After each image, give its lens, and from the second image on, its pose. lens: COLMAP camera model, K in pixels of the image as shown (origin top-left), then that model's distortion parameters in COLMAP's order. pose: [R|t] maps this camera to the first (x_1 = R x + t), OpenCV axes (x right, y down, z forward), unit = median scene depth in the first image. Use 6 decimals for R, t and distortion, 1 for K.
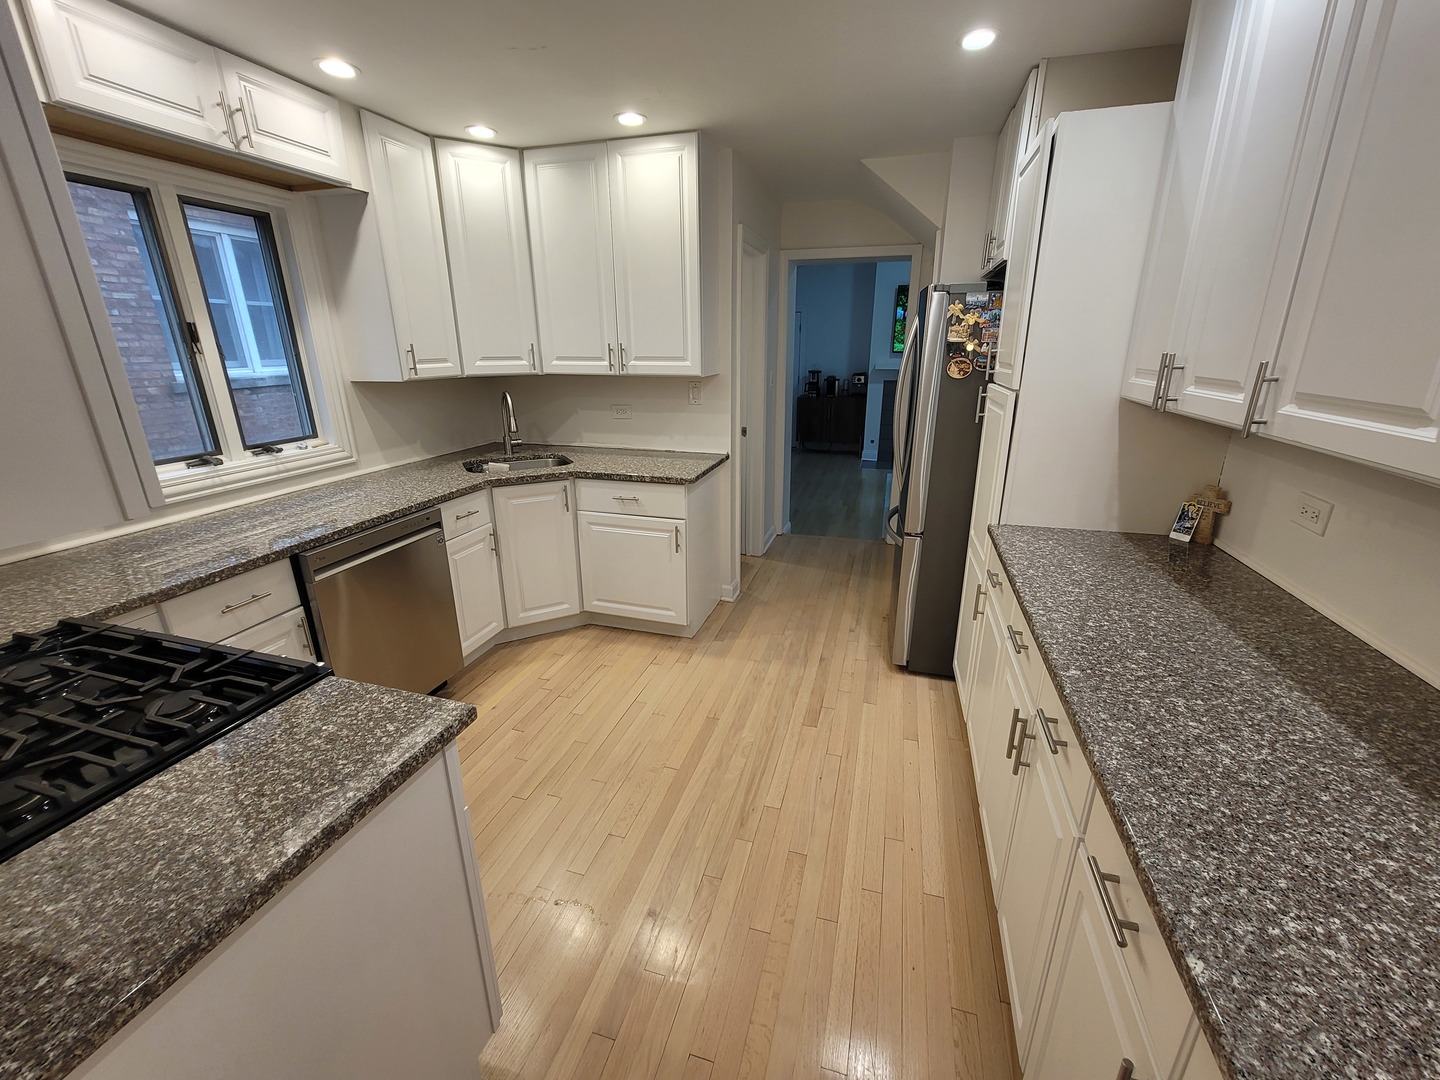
lens RADIAL K [[589.7, 0, 720.0], [0, 589.7, 540.0], [0, 0, 1]] dist [-0.006892, 0.001346]
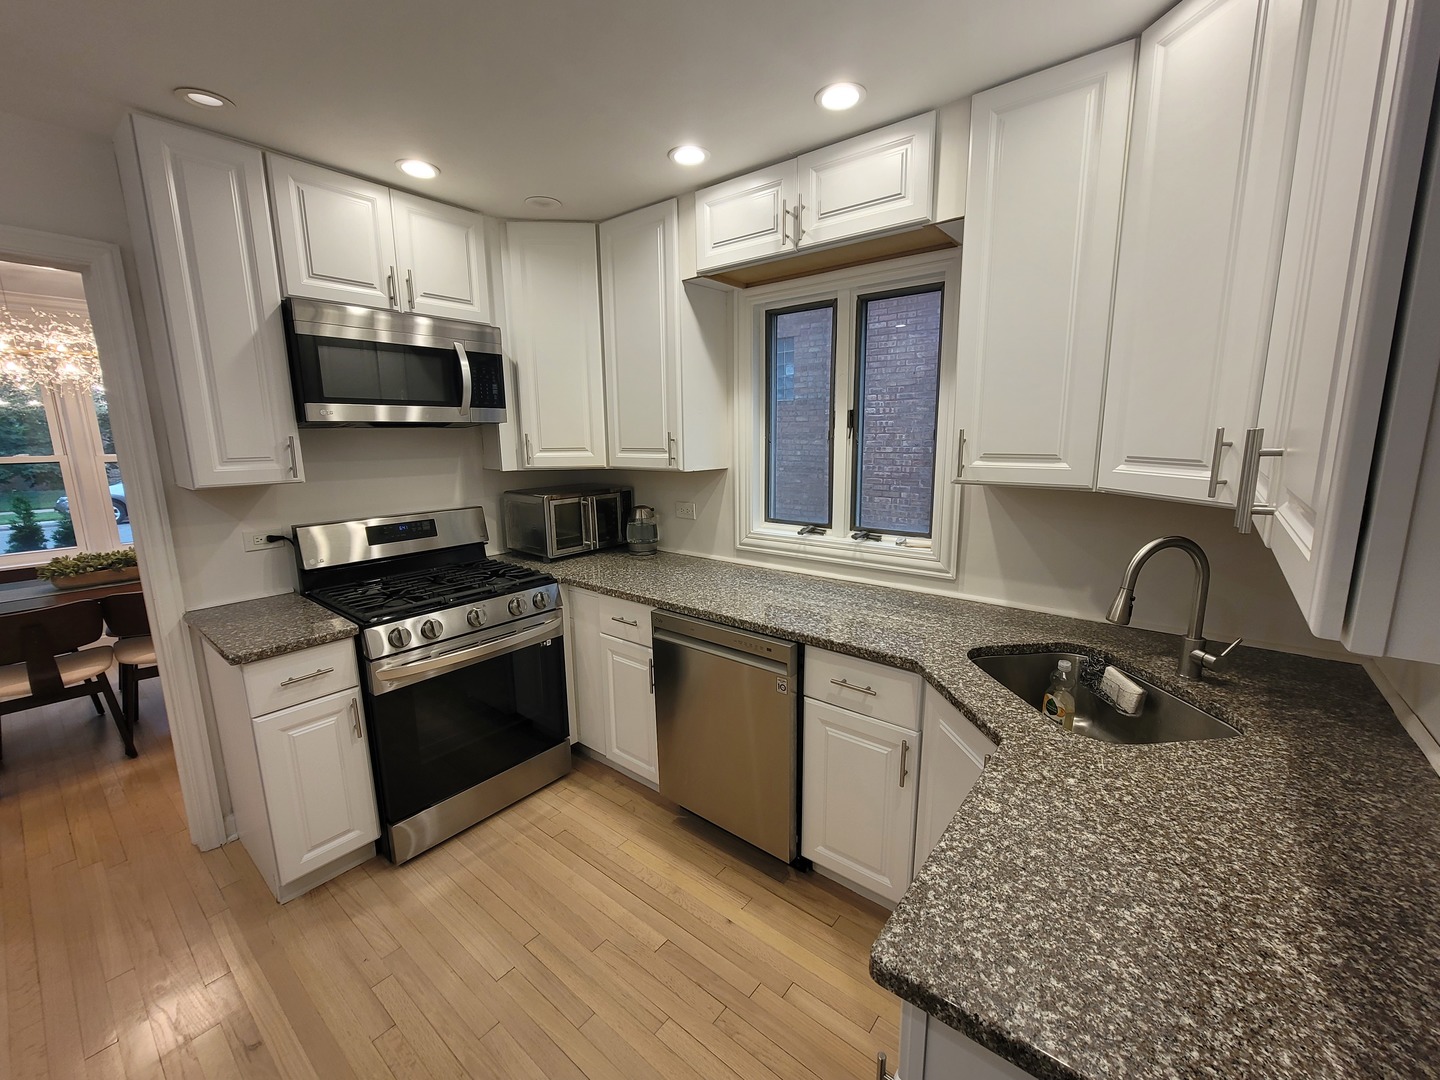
lens RADIAL K [[589.1, 0, 720.0], [0, 589.1, 540.0], [0, 0, 1]] dist [-0.010747, 0.005020]
pose [[-0.381414, 0.175276, -0.907635, 0.202495], [-0.283229, 0.912480, 0.295232, -0.374786], [0.879946, 0.369674, -0.298389, 1.113326]]
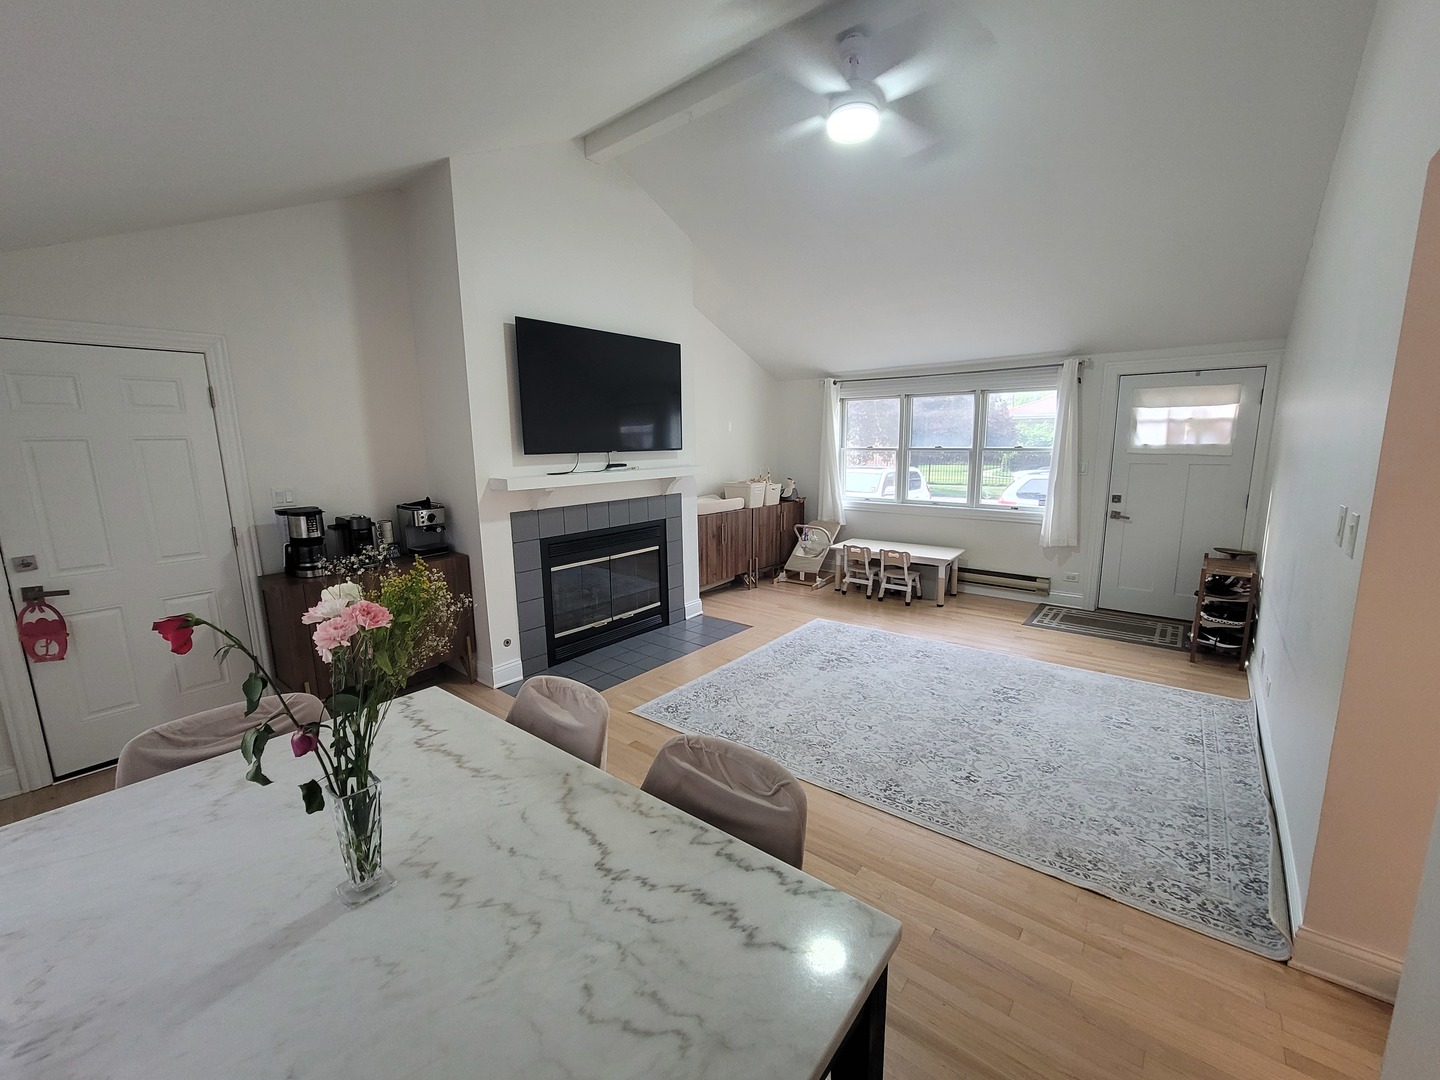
lens RADIAL K [[589.3, 0, 720.0], [0, 589.3, 540.0], [0, 0, 1]] dist [-0.008456, 0.001253]
pose [[0.387453, -0.155525, 0.908676, -0.280269], [0.308034, 0.950857, 0.031401, -0.716046], [-0.868905, 0.267737, 0.416319, 2.235201]]
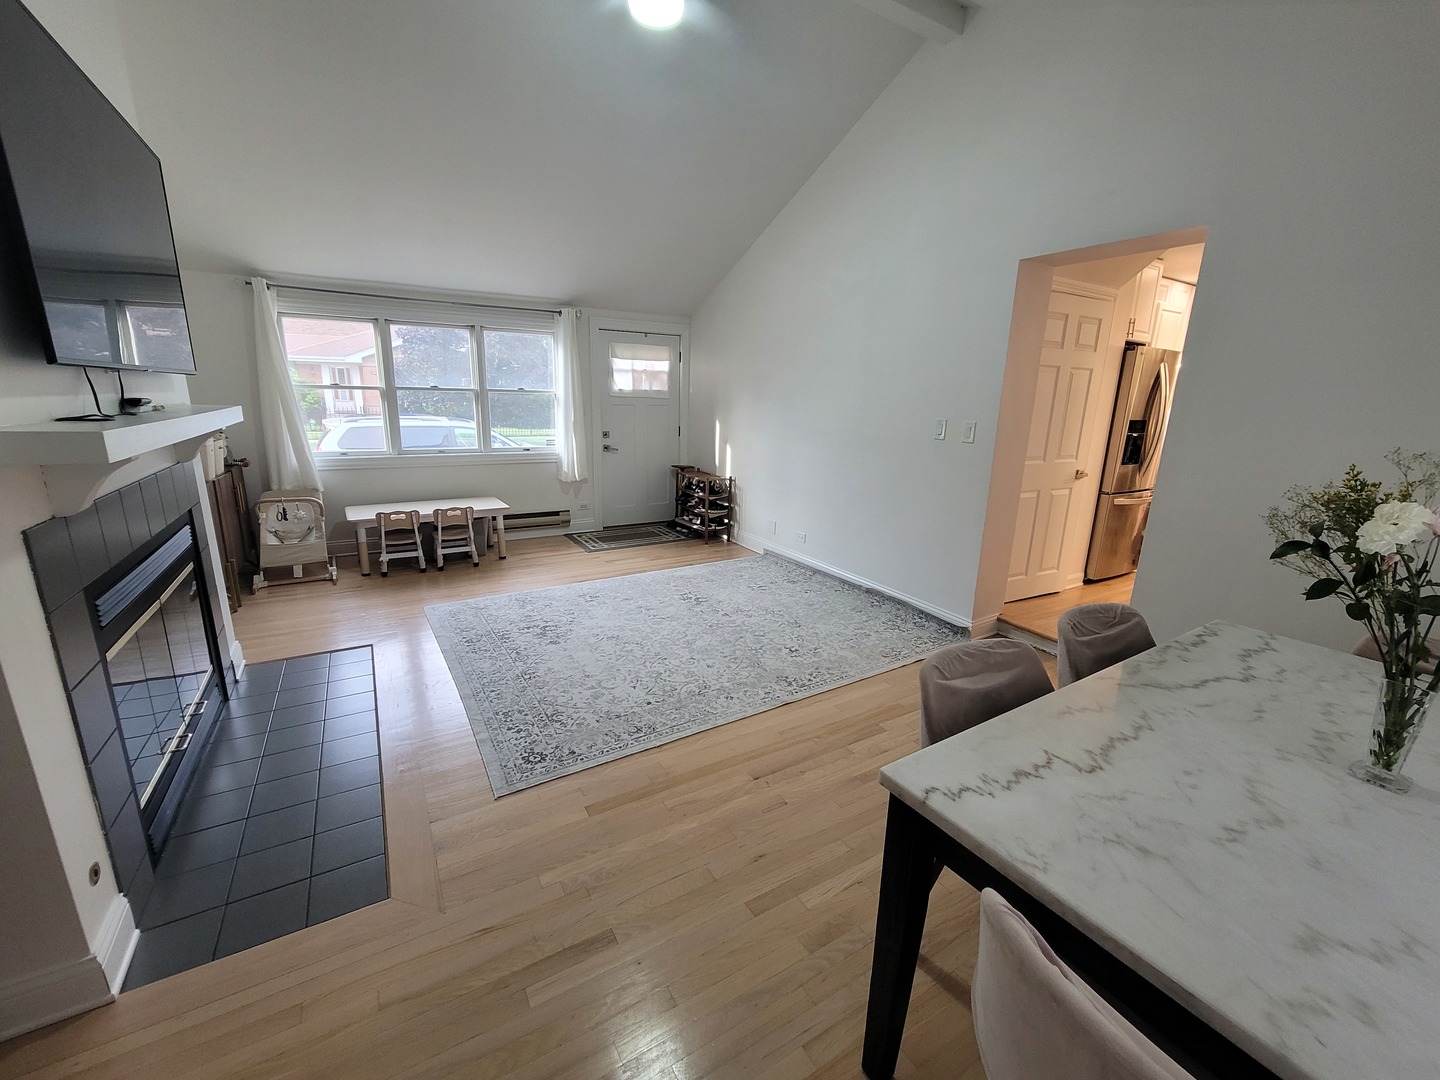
lens RADIAL K [[589.3, 0, 720.0], [0, 589.3, 540.0], [0, 0, 1]] dist [-0.008456, 0.001253]
pose [[-0.738078, -0.174767, 0.651689, 0.100052], [0.197748, 0.867425, 0.456584, -1.019454], [-0.645087, 0.465864, -0.605667, 3.263735]]
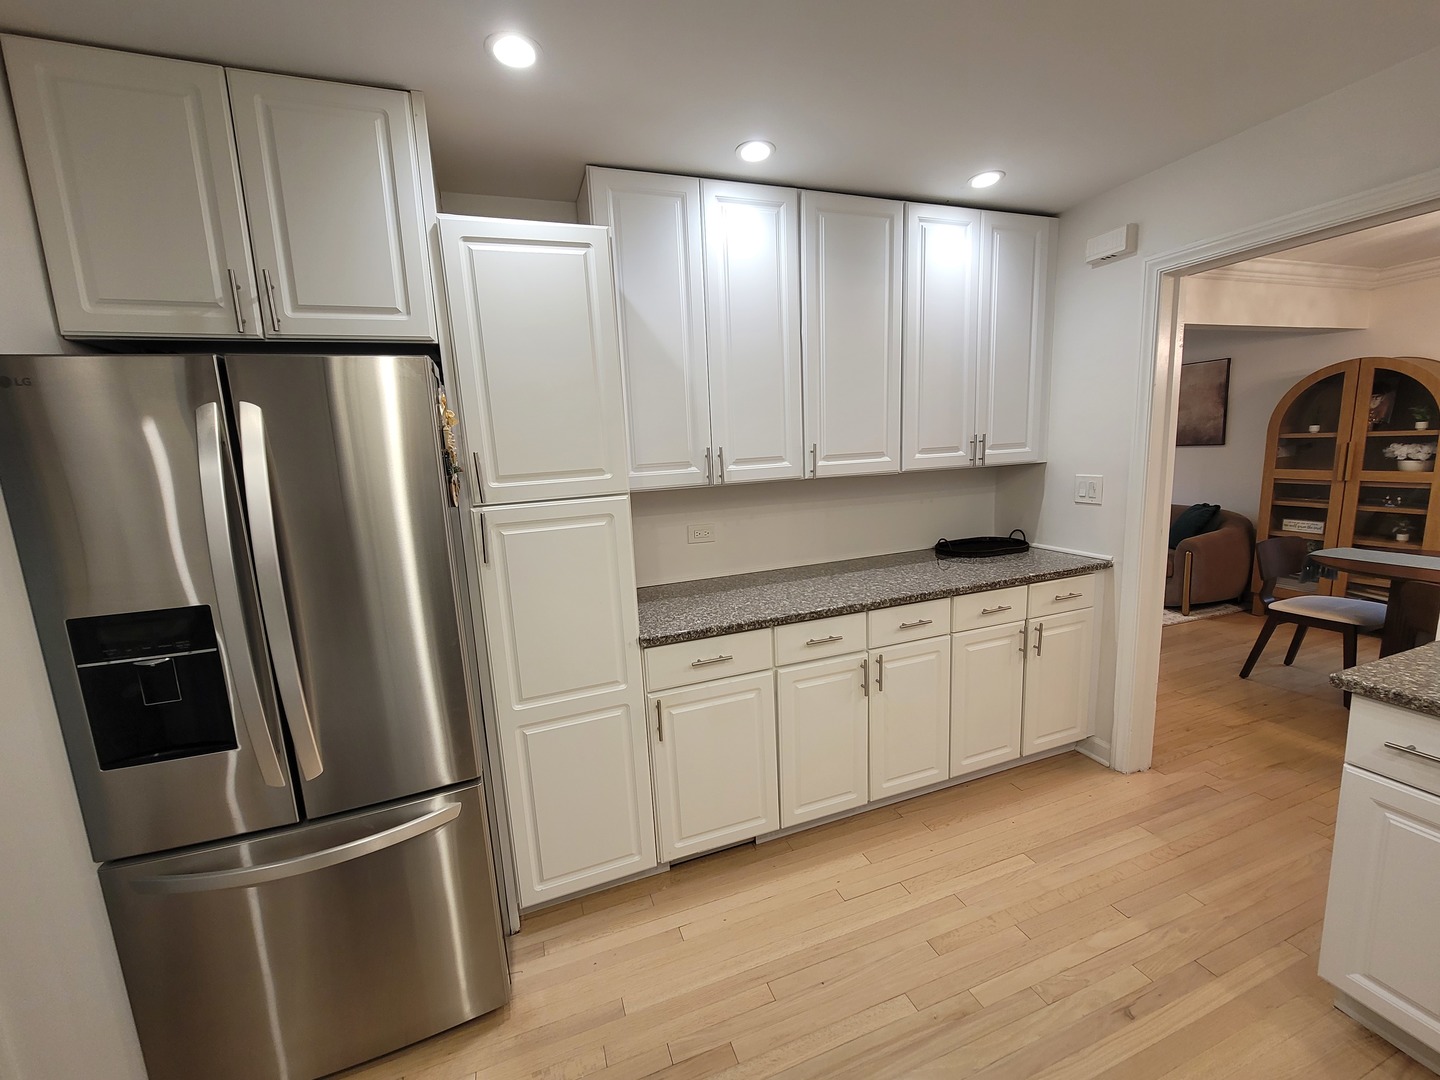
lens RADIAL K [[589.7, 0, 720.0], [0, 589.7, 540.0], [0, 0, 1]] dist [-0.006892, 0.001346]
pose [[-0.593756, -0.095922, 0.798907, -0.274187], [0.307050, 0.890728, 0.335149, -0.364119], [-0.743757, 0.444301, -0.499422, 1.108911]]
